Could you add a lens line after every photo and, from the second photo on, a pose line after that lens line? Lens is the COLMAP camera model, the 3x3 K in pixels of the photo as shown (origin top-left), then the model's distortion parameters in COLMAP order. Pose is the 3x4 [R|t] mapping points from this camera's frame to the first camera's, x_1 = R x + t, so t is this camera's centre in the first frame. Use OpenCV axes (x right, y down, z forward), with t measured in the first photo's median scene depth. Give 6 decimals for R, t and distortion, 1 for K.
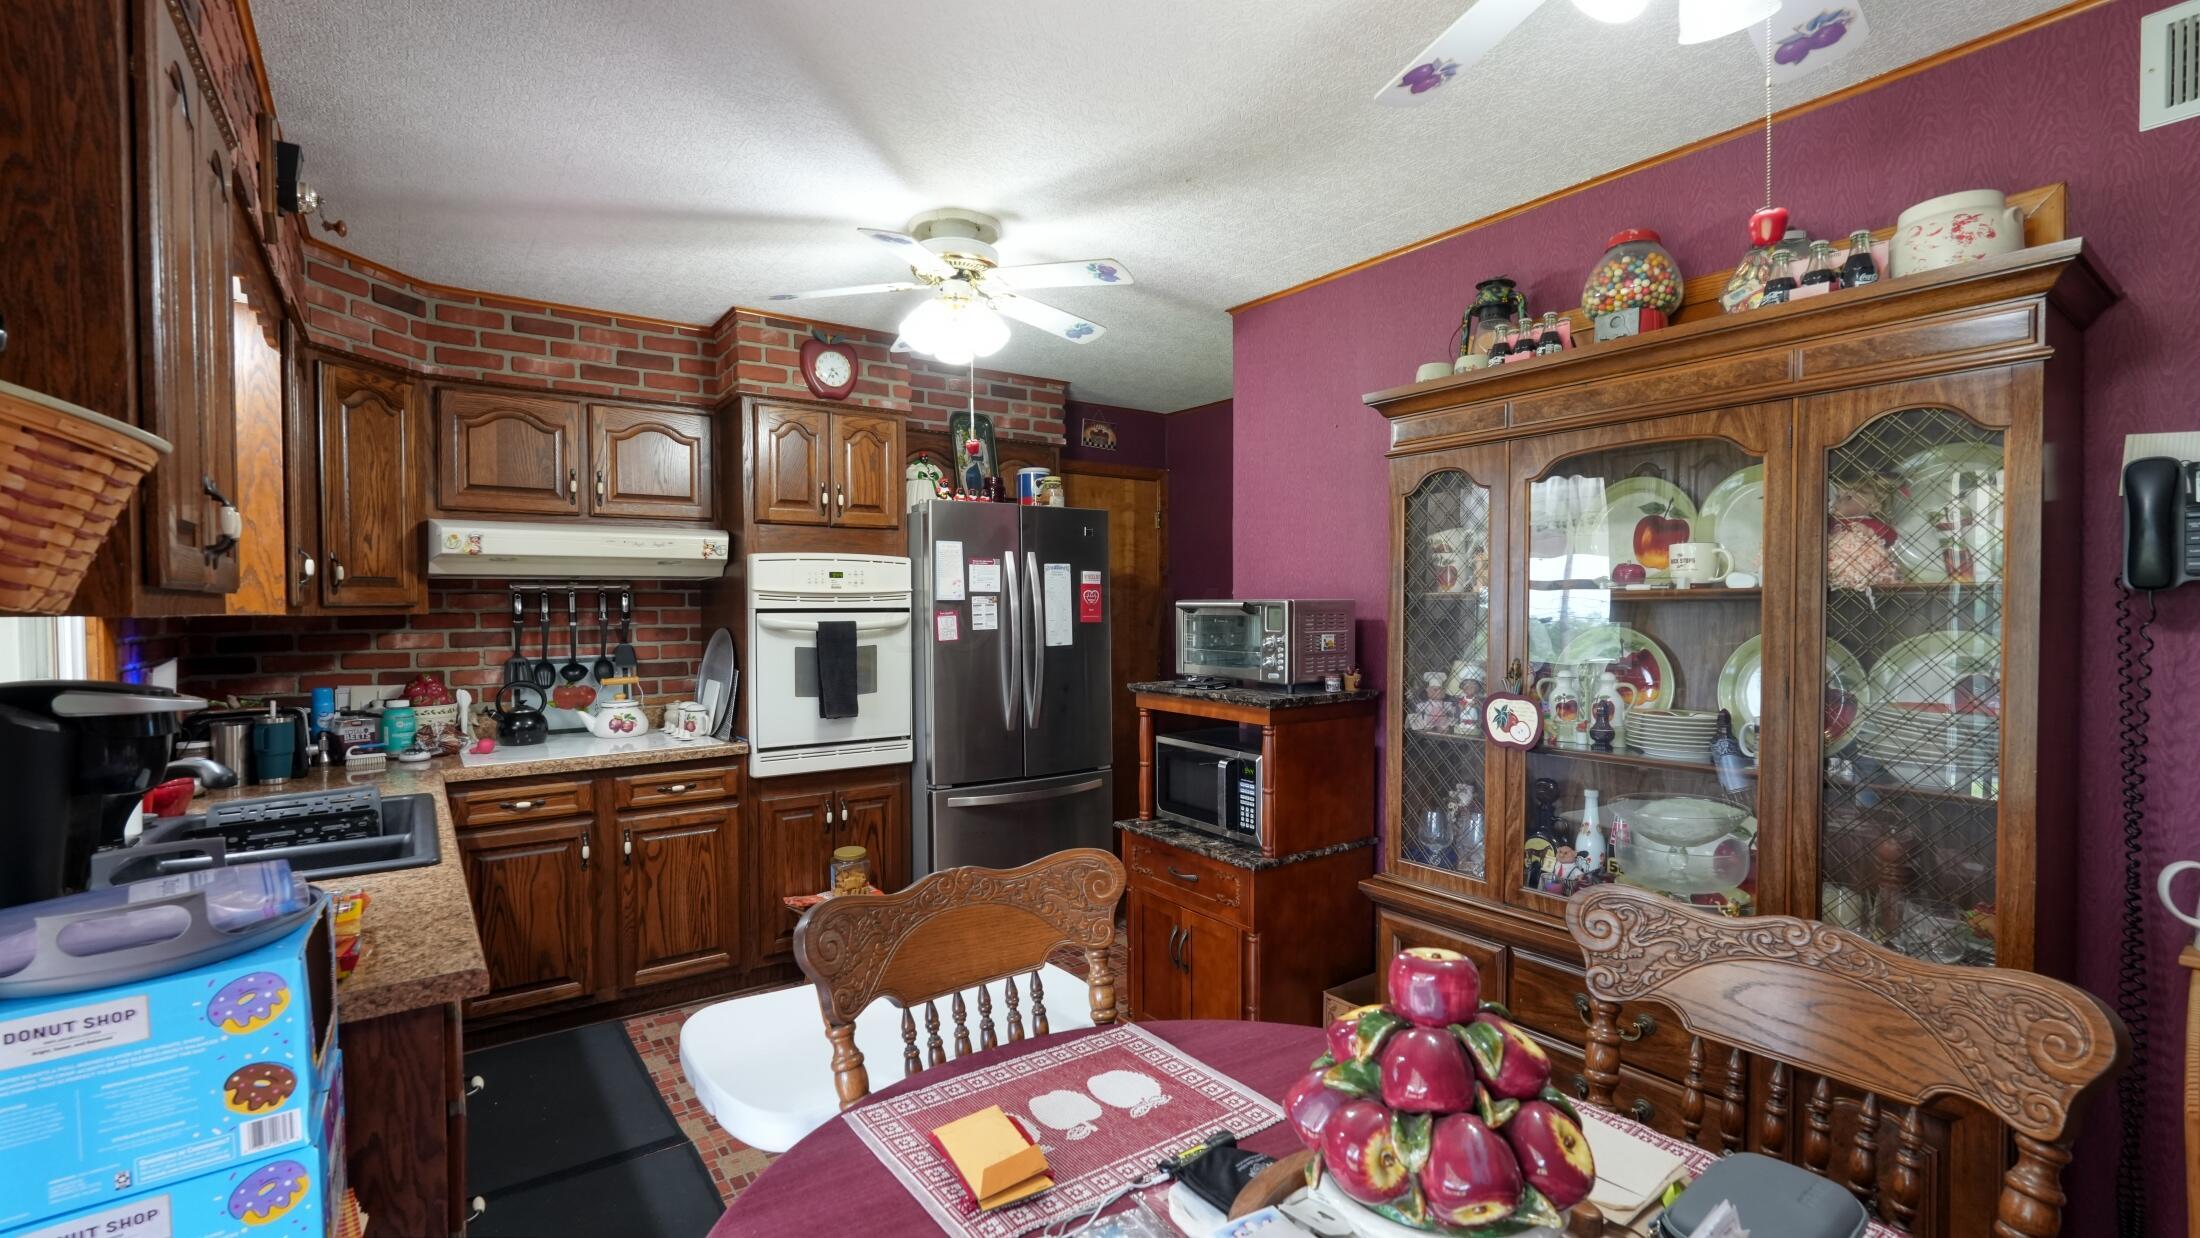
lens RADIAL K [[962.8, 0, 1100.1], [0, 962.8, 620.2], [0, 0, 1]] dist [-0.018243, 0.009575]
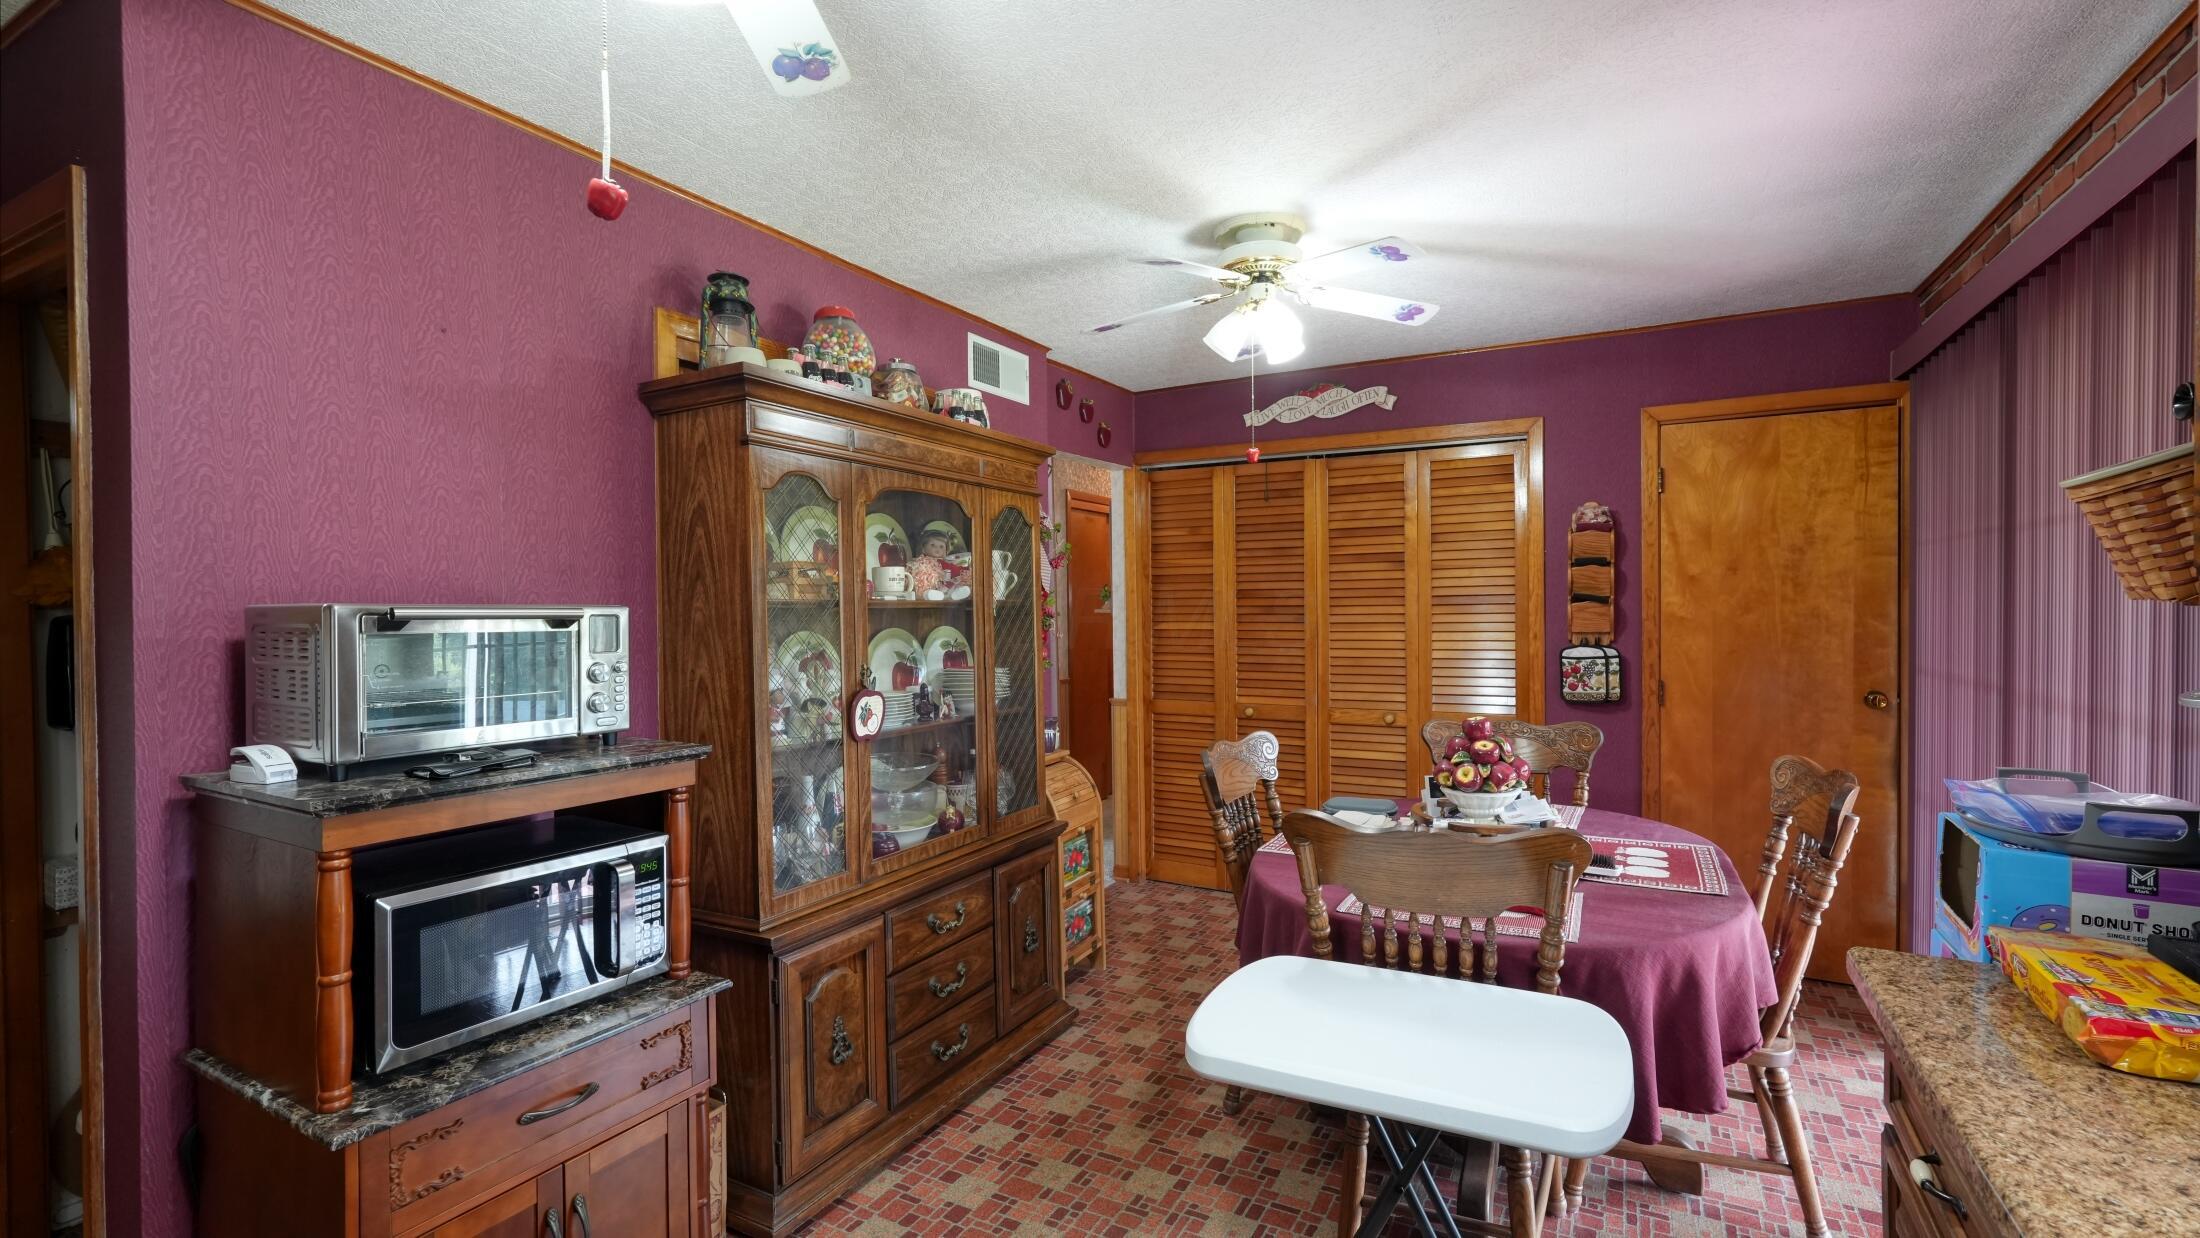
lens RADIAL K [[961.7, 0, 1098.5], [0, 961.7, 620.1], [0, 0, 1]] dist [-0.015622, 0.007813]
pose [[-0.428410, -0.002788, 0.903580, -0.460422], [0.024286, 0.999598, 0.014599, -0.010157], [-0.903258, 0.028199, -0.428170, 0.813219]]
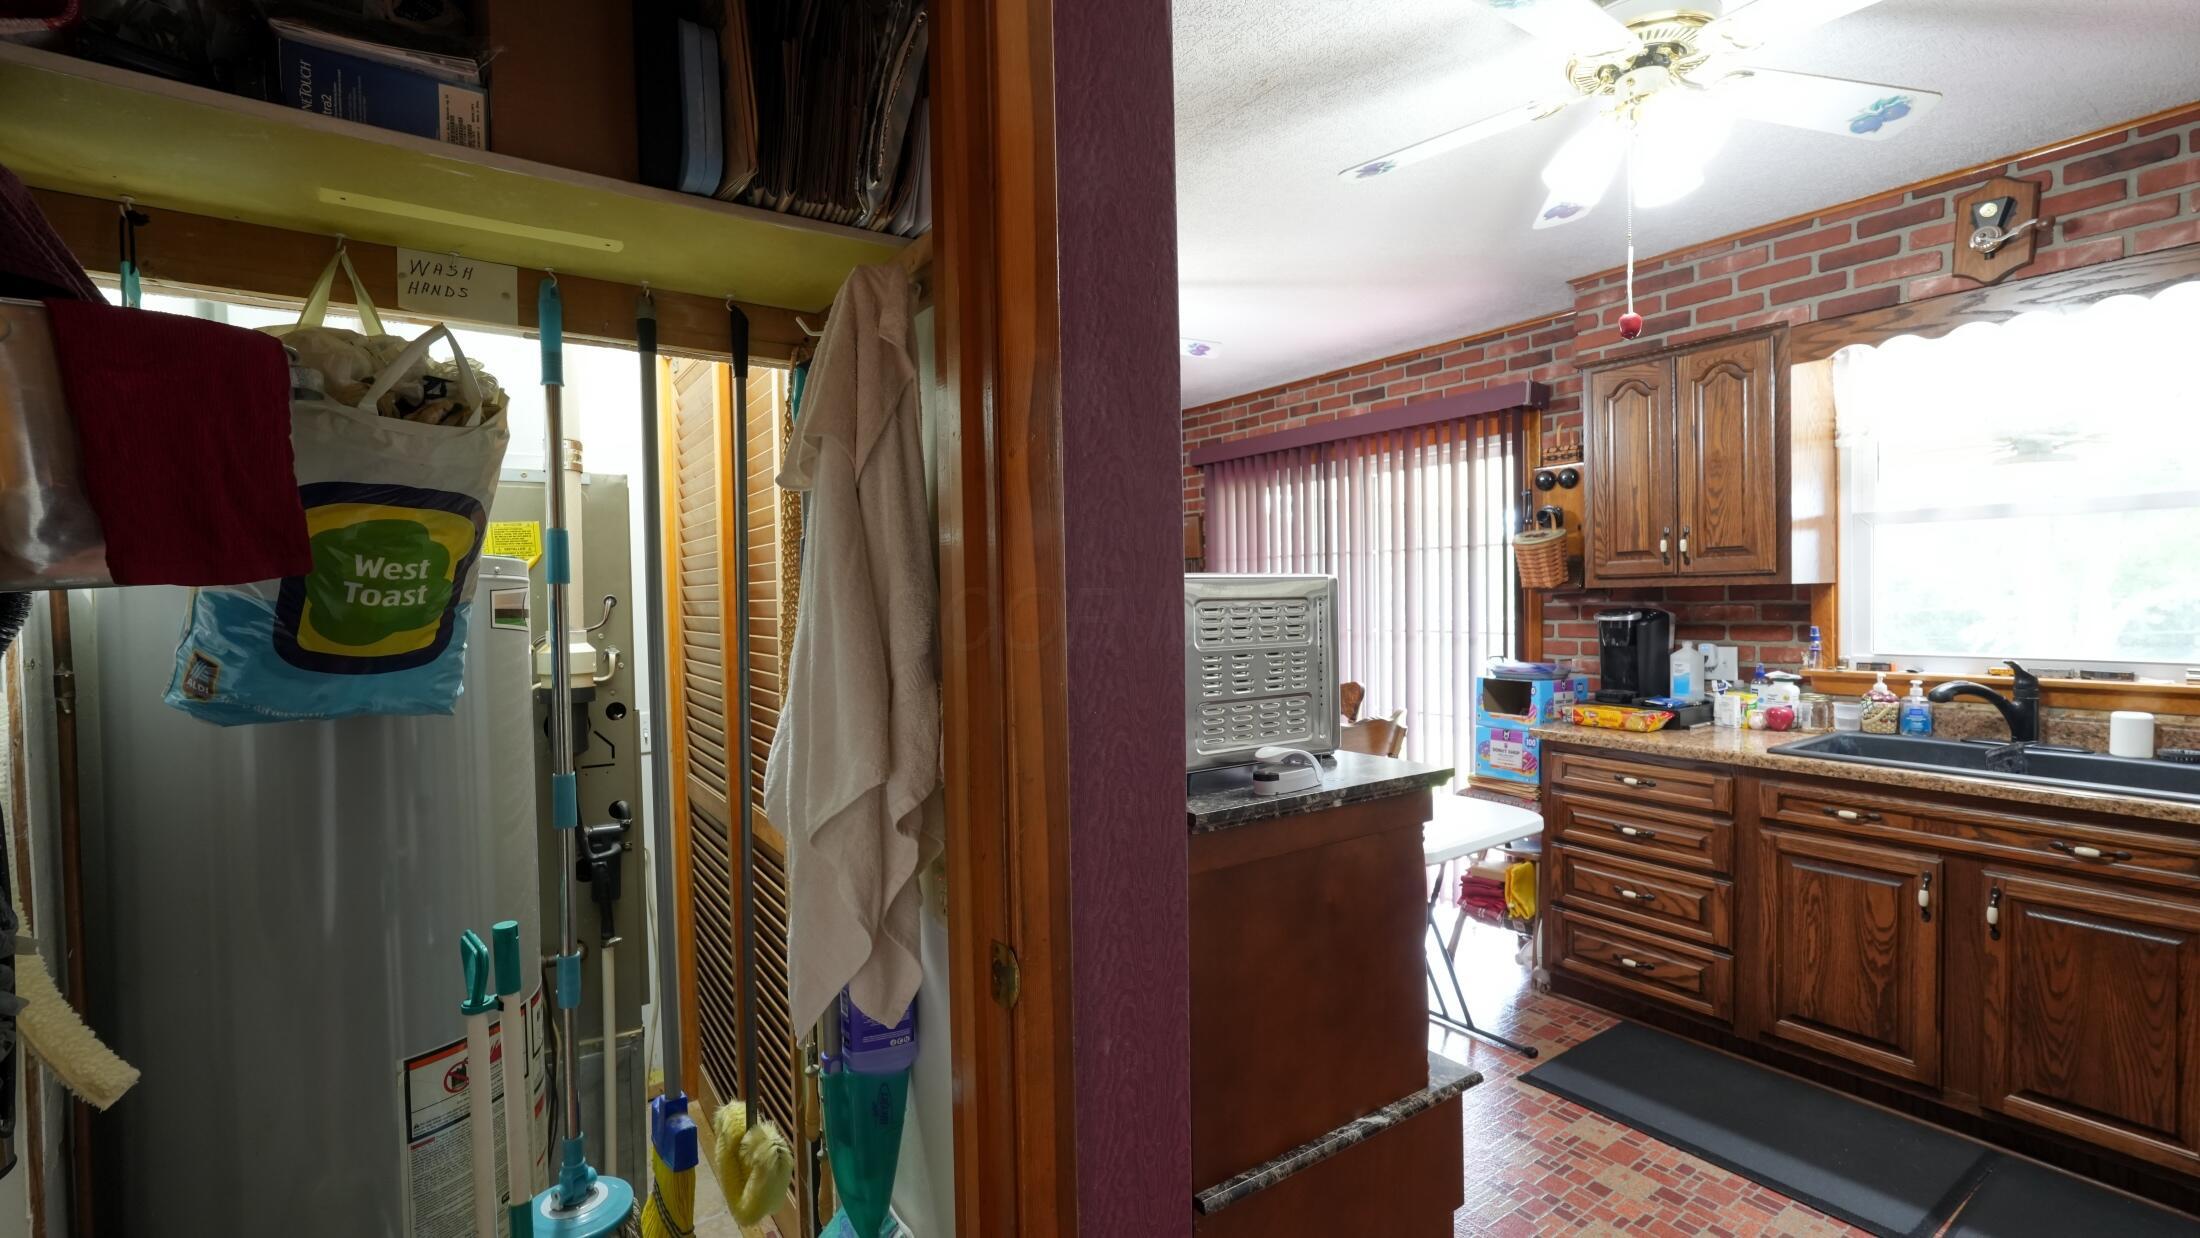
lens RADIAL K [[958.5, 0, 1102.2], [0, 958.5, 619.7], [0, 0, 1]] dist [-0.012933, 0.007050]
pose [[-0.999403, 0.024601, 0.024242, 0.160884], [0.025538, 0.998907, 0.039151, -0.019478], [-0.023253, 0.039746, -0.998939, 1.335740]]
